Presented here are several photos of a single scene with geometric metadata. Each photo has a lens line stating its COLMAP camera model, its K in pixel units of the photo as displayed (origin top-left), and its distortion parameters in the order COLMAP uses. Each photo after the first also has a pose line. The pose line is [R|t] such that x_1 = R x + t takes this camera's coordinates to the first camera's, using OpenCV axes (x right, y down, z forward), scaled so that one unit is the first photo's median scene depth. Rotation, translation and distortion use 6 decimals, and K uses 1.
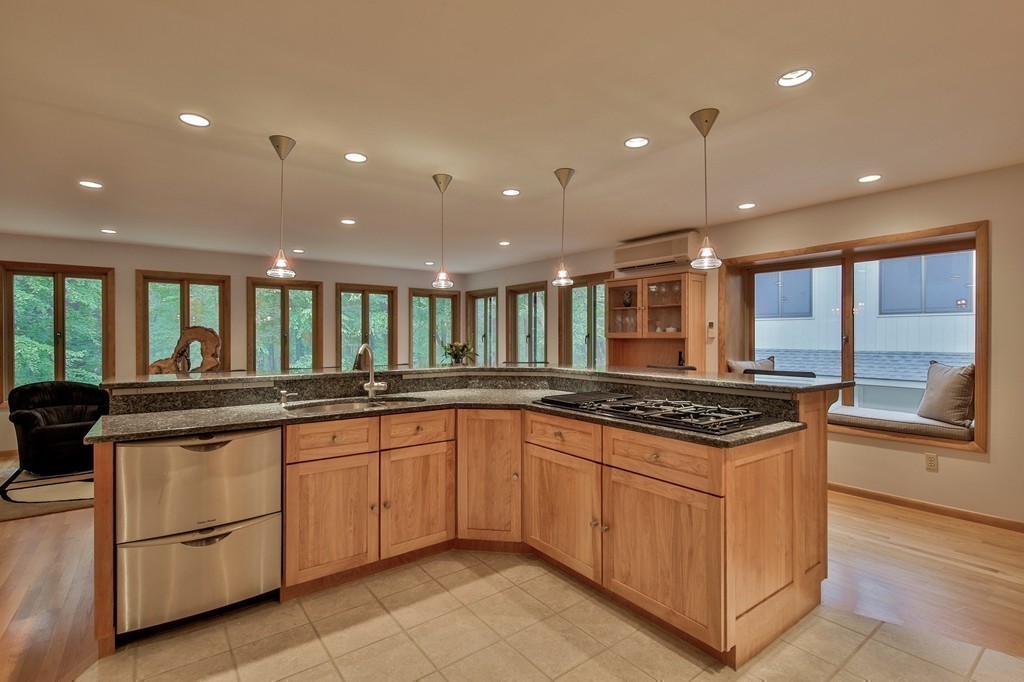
lens RADIAL K [[479.6, 0, 509.7], [0, 479.6, 340.9], [0, 0, 1]] dist [0.001756, 0.000119]
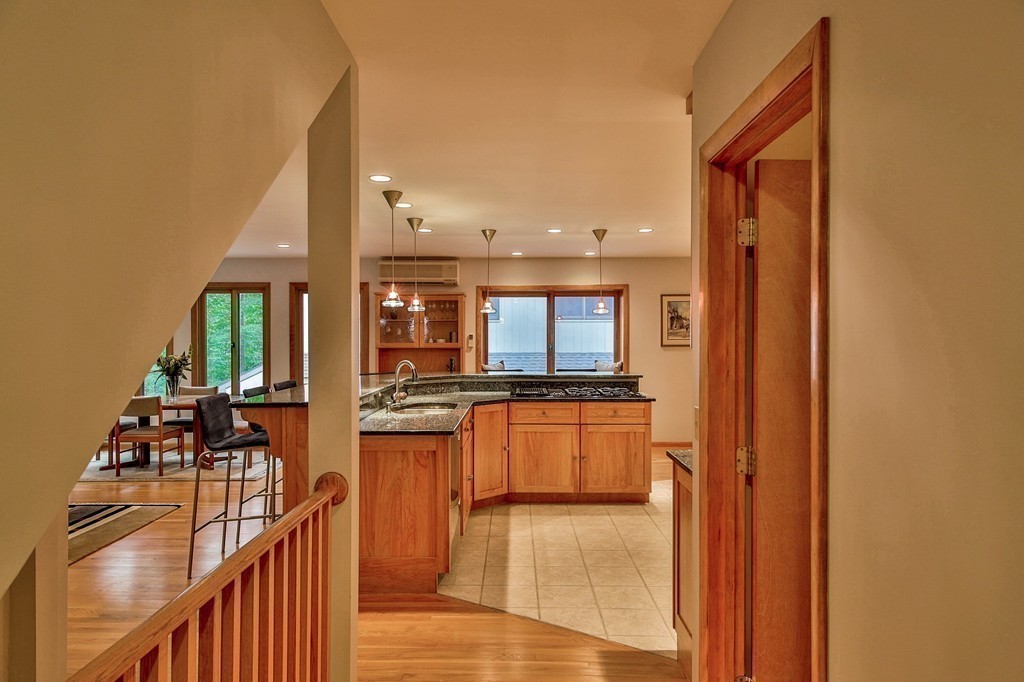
lens RADIAL K [[650.0, 0, 519.0], [0, 650.0, 337.6], [0, 0, 1]] dist [-0.002439, -0.000462]
pose [[0.602166, -0.002606, 0.798367, -1.584906], [0.005669, 0.999983, -0.001012, -0.053767], [-0.798351, 0.005136, 0.602171, -0.231840]]
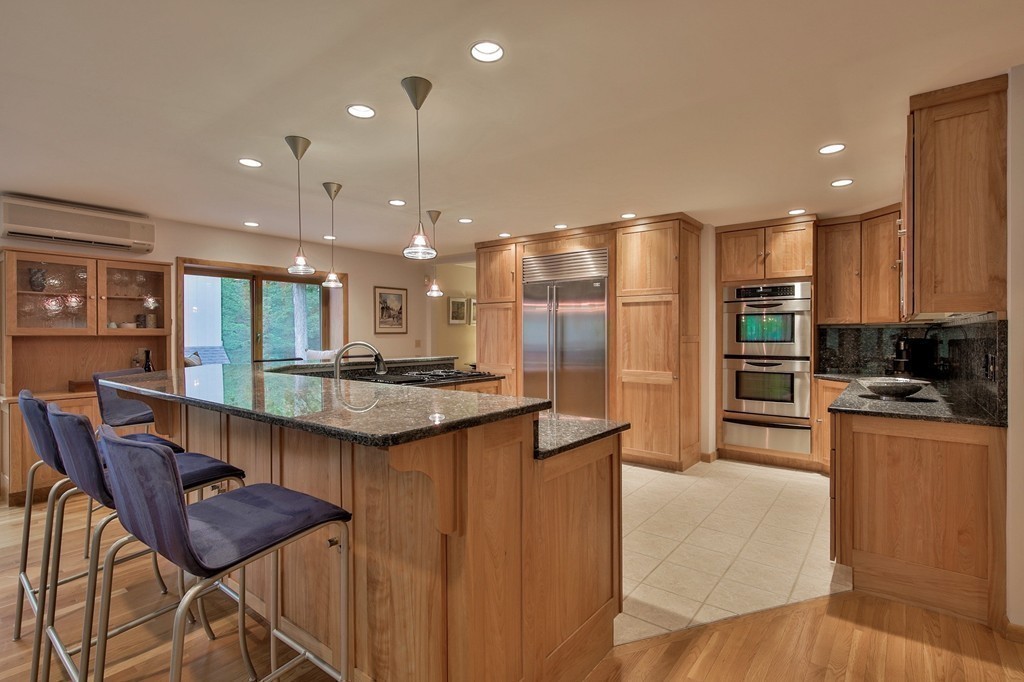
lens RADIAL K [[479.6, 0, 512.2], [0, 479.6, 335.3], [0, 0, 1]] dist [0.001756, 0.000119]
pose [[-0.251742, -0.001816, 0.967793, -1.282916], [0.007832, 0.999962, 0.003914, -0.007068], [-0.967763, 0.008565, -0.251718, 1.051725]]
